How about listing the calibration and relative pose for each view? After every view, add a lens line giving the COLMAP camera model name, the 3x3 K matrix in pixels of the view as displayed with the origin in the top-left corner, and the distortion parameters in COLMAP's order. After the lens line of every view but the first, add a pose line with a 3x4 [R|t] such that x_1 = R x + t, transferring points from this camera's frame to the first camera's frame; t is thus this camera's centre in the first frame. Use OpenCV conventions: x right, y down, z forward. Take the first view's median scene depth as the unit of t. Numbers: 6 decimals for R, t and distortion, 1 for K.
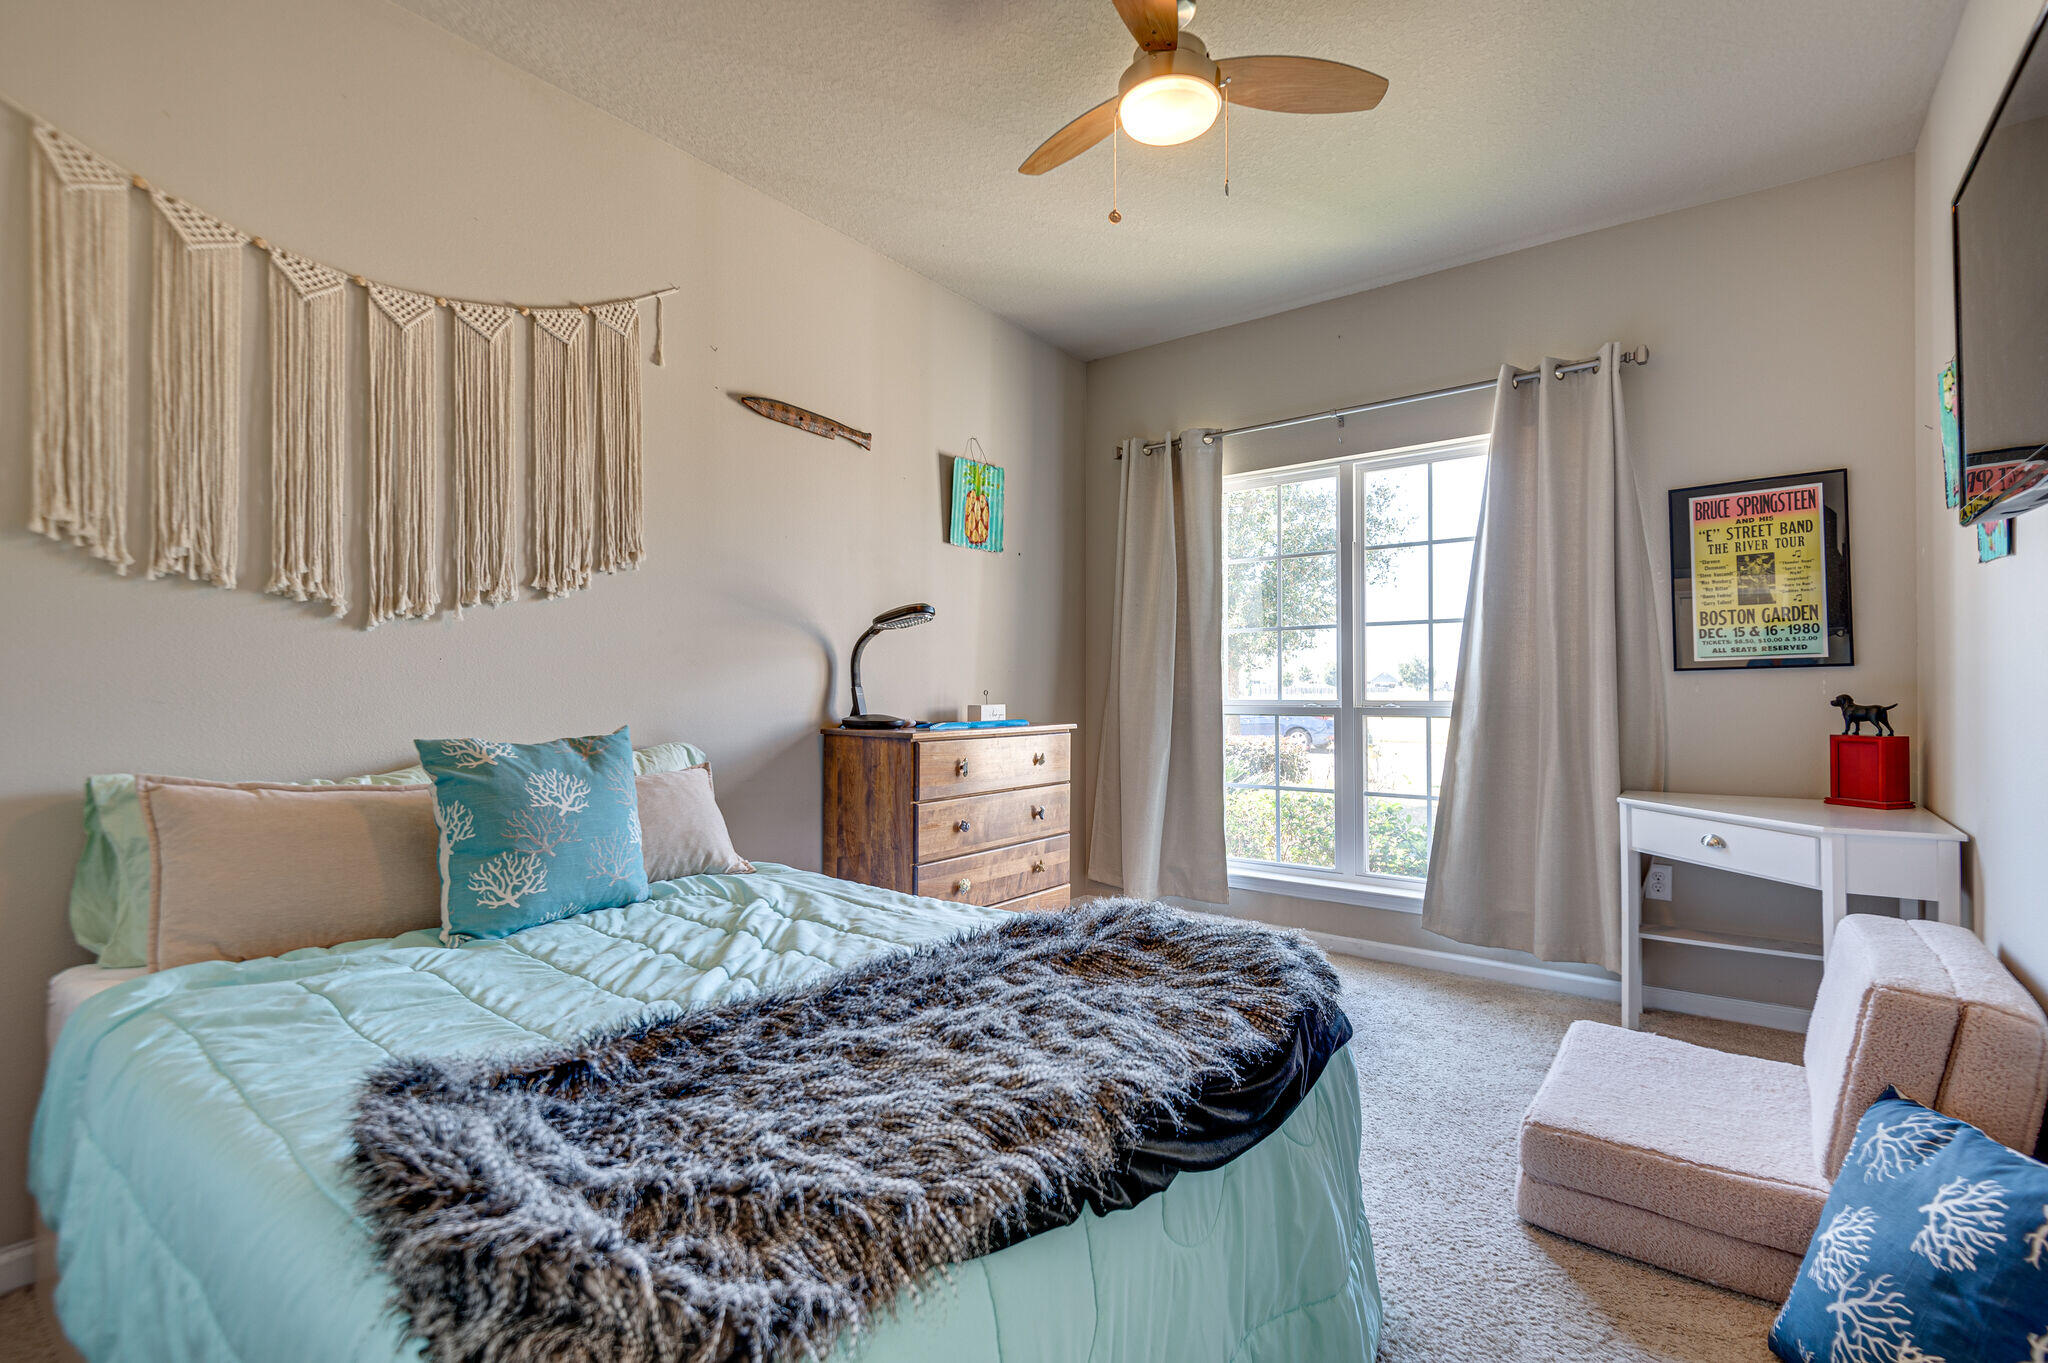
lens RADIAL K [[929.9, 0, 1032.6], [0, 929.9, 673.6], [0, 0, 1]] dist [0.034727, -0.022022]
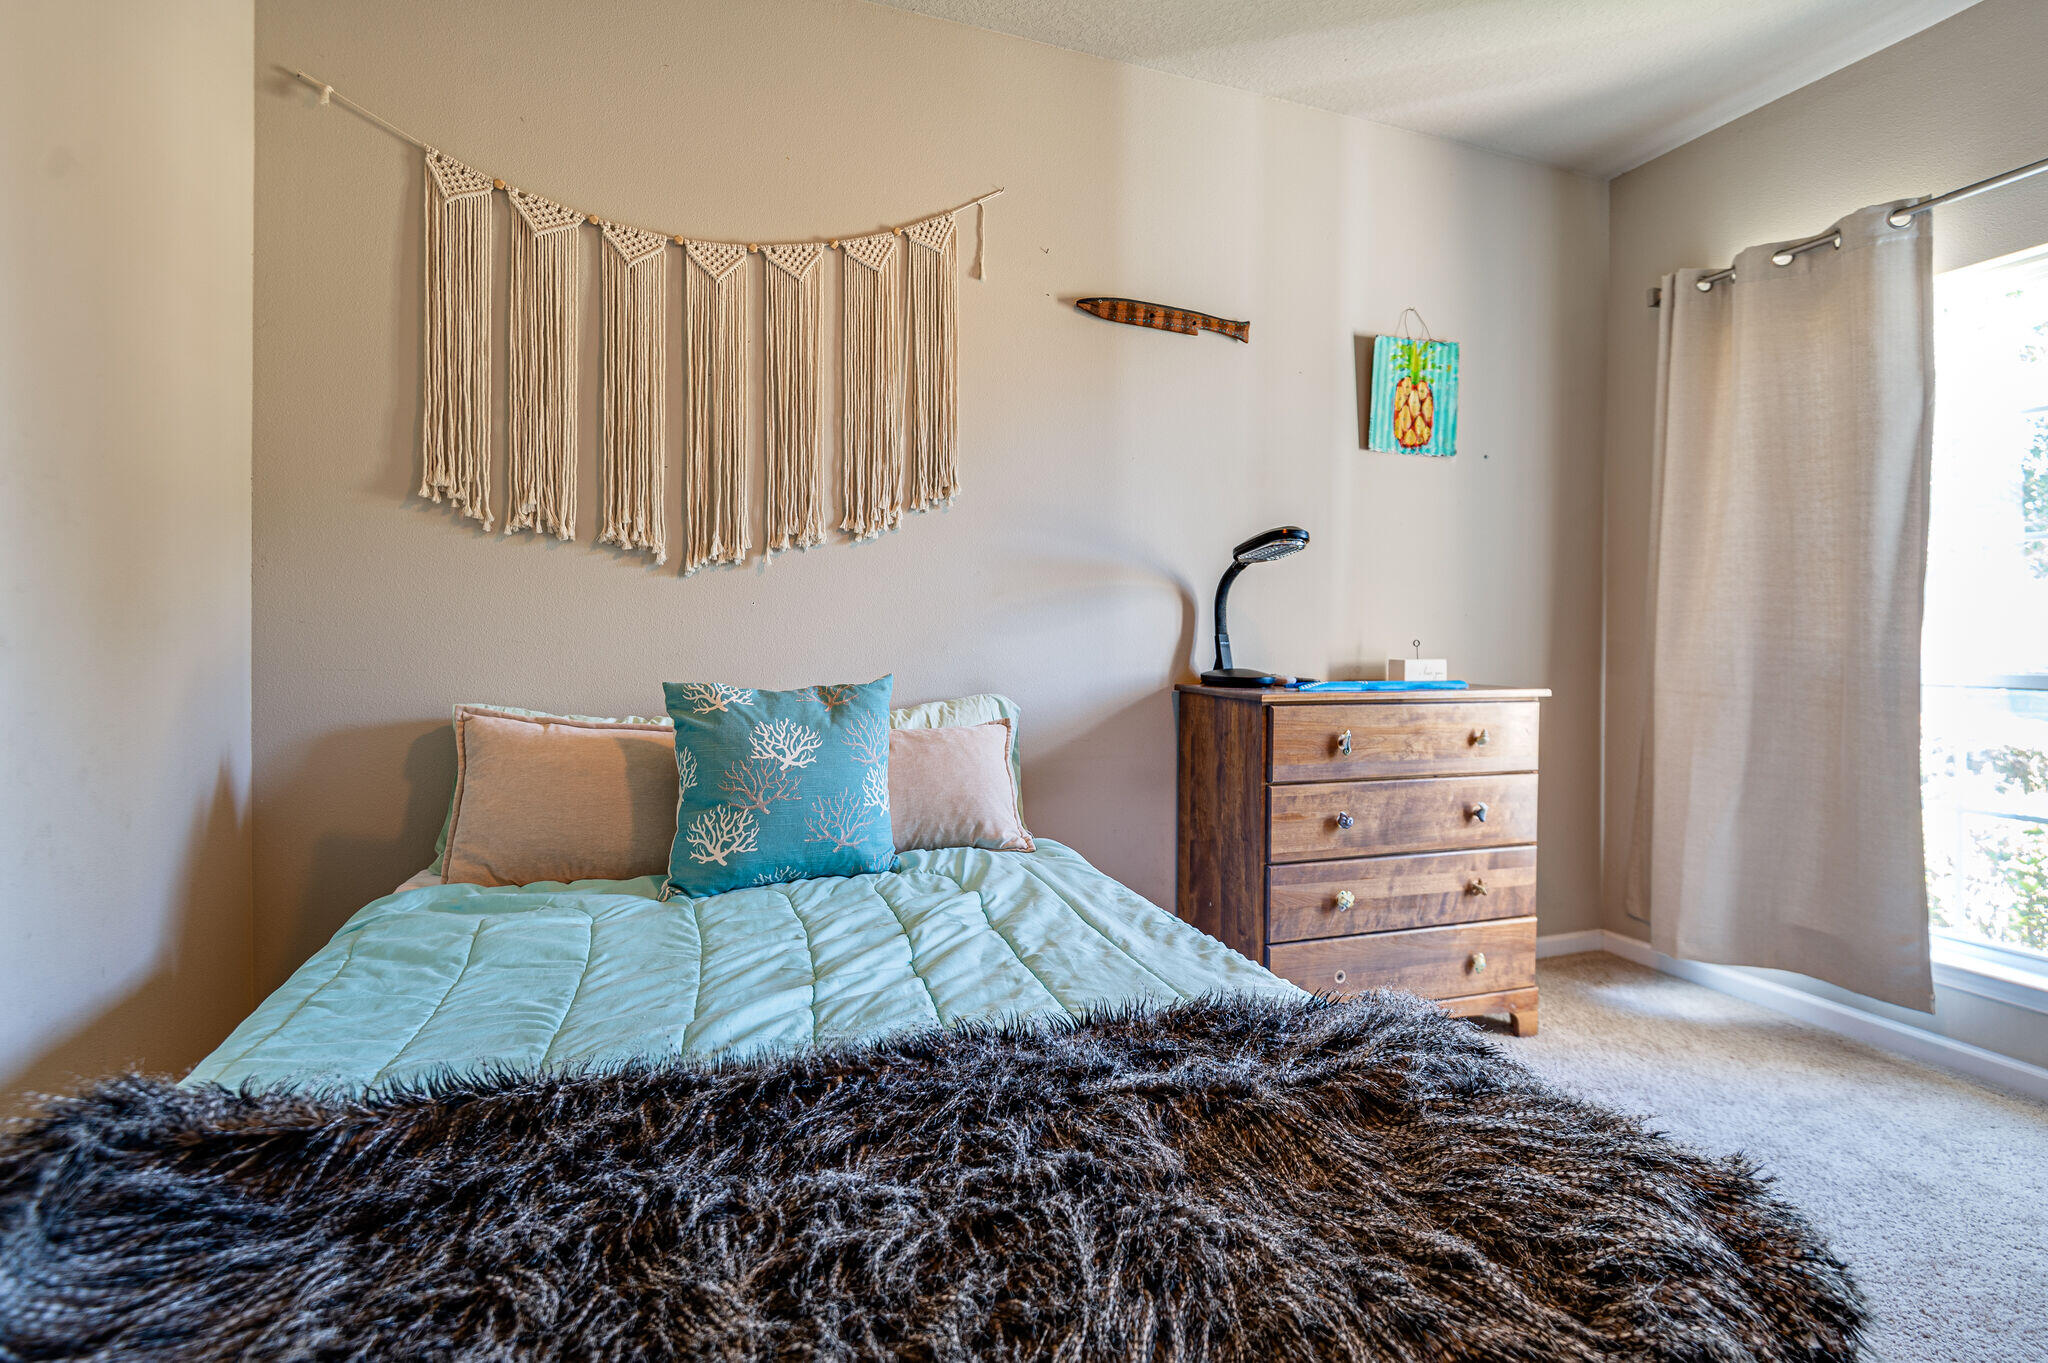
lens RADIAL K [[942.7, 0, 1023.2], [0, 942.7, 635.7], [0, 0, 1]] dist [0.047027, -0.037899]
pose [[0.836683, 0.006905, -0.547644, 0.173685], [0.000409, 0.999912, 0.013231, 0.006236], [0.547687, -0.011294, 0.836607, 0.301584]]
